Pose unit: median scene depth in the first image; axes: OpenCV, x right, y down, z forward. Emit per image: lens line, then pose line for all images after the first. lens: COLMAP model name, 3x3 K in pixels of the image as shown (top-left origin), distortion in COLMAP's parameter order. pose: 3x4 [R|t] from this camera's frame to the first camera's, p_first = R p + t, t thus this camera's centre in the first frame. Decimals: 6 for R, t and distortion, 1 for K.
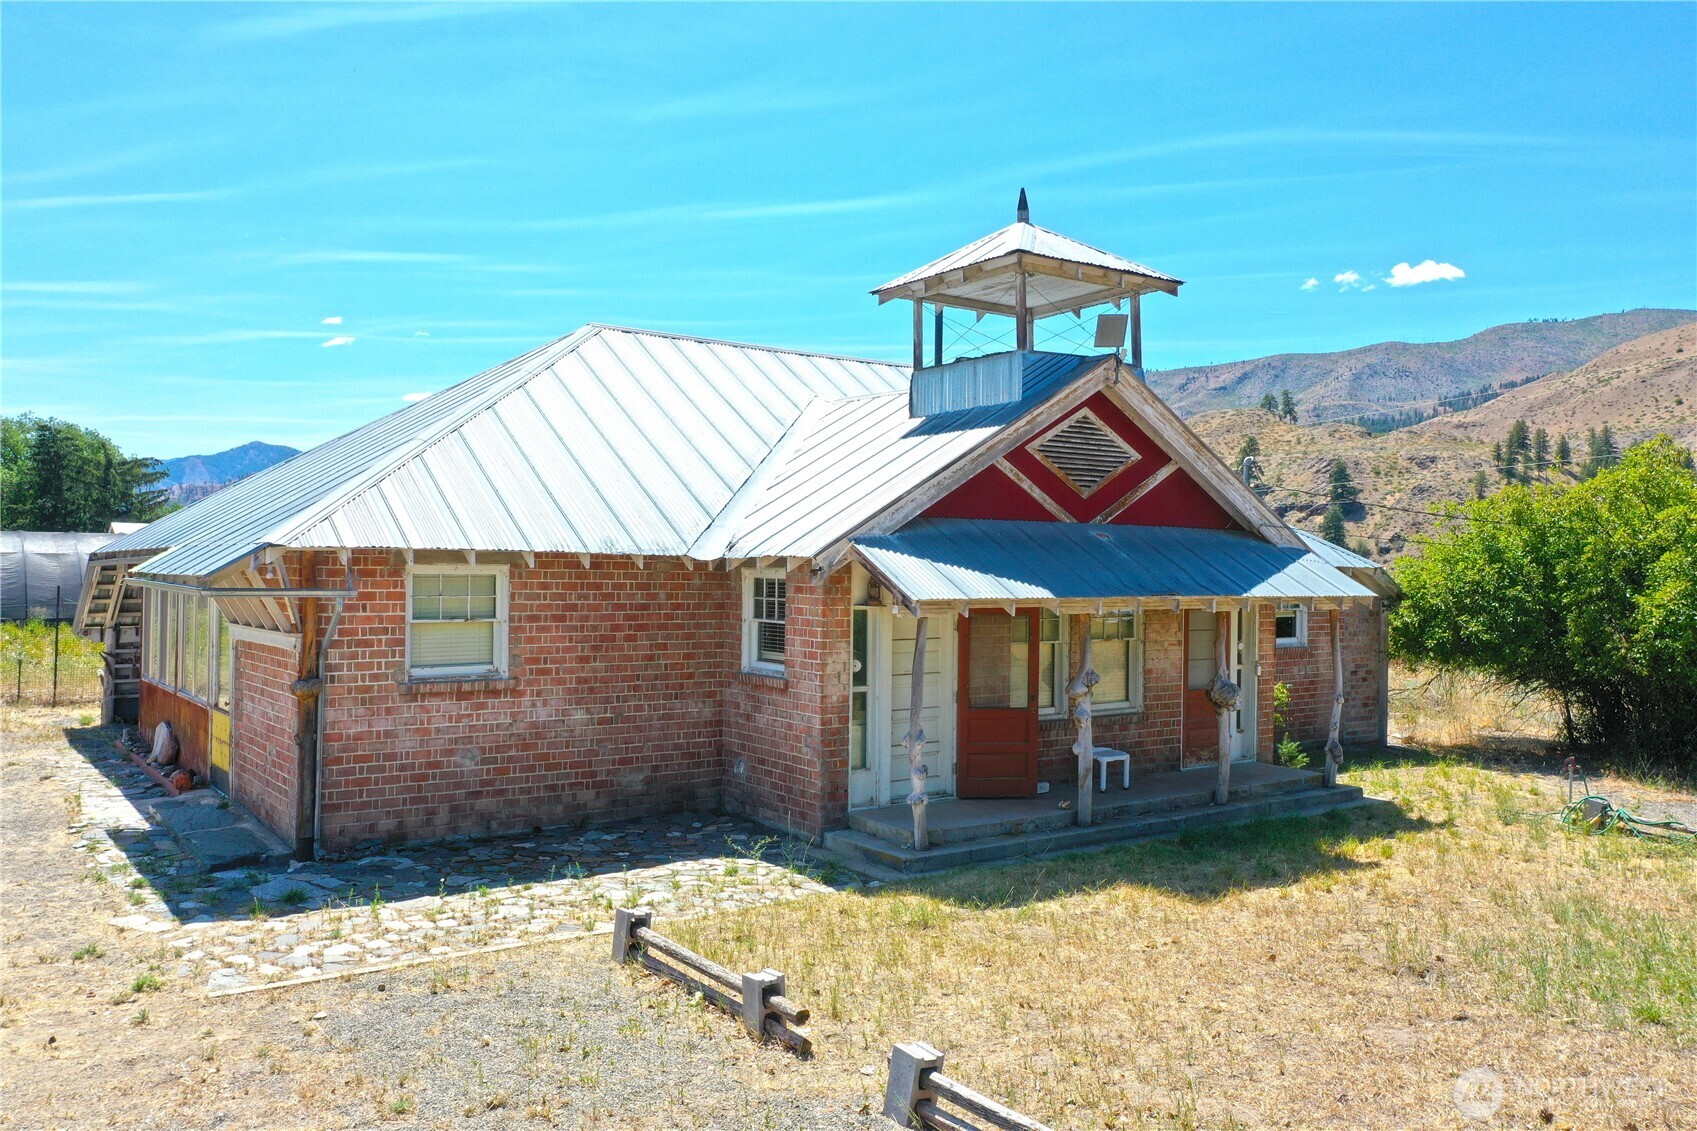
lens RADIAL K [[1328.0, 0, 848.5], [0, 1328.0, 565.5], [0, 0, 1]] dist [-0.004236, -0.012619]
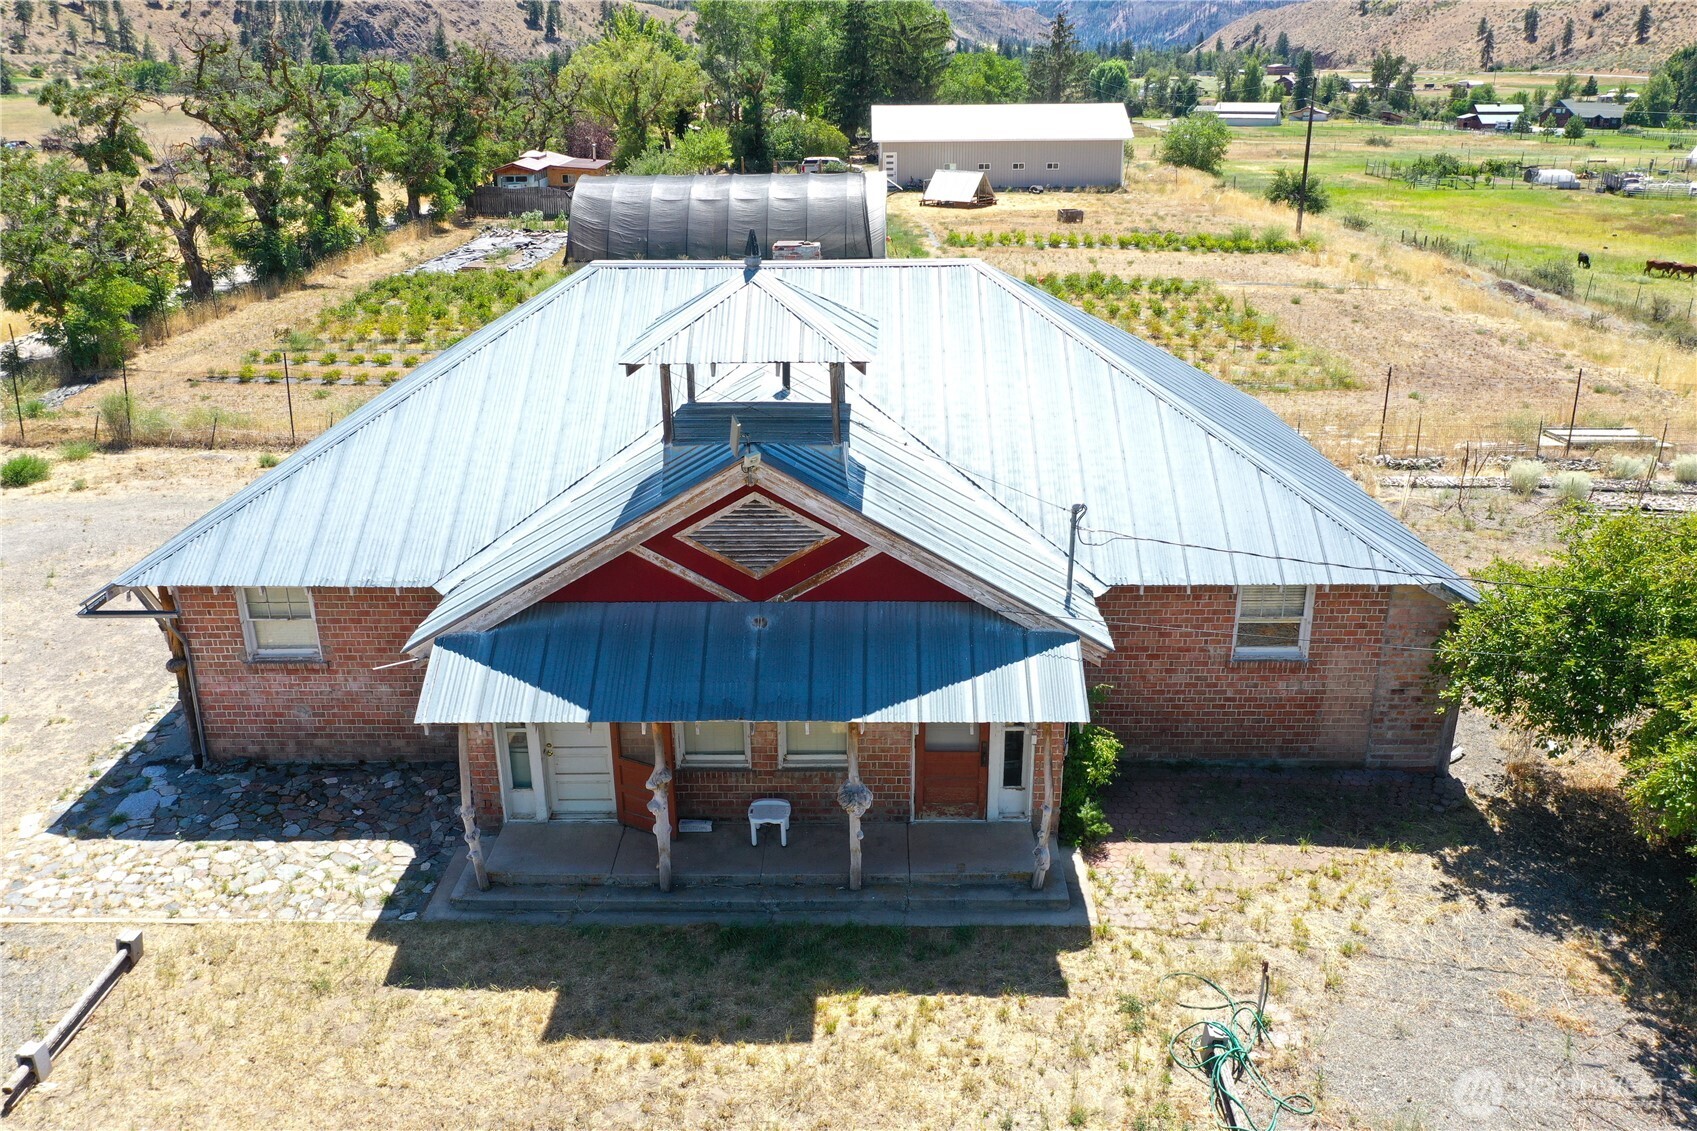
lens RADIAL K [[1327.0, 0, 848.5], [0, 1327.0, 565.5], [0, 0, 1]] dist [-0.009736, 0.003704]
pose [[0.799347, 0.200236, -0.566524, 0.809679], [0.019400, 0.933748, 0.357404, -0.422454], [0.600556, -0.296681, 0.742505, 0.309529]]
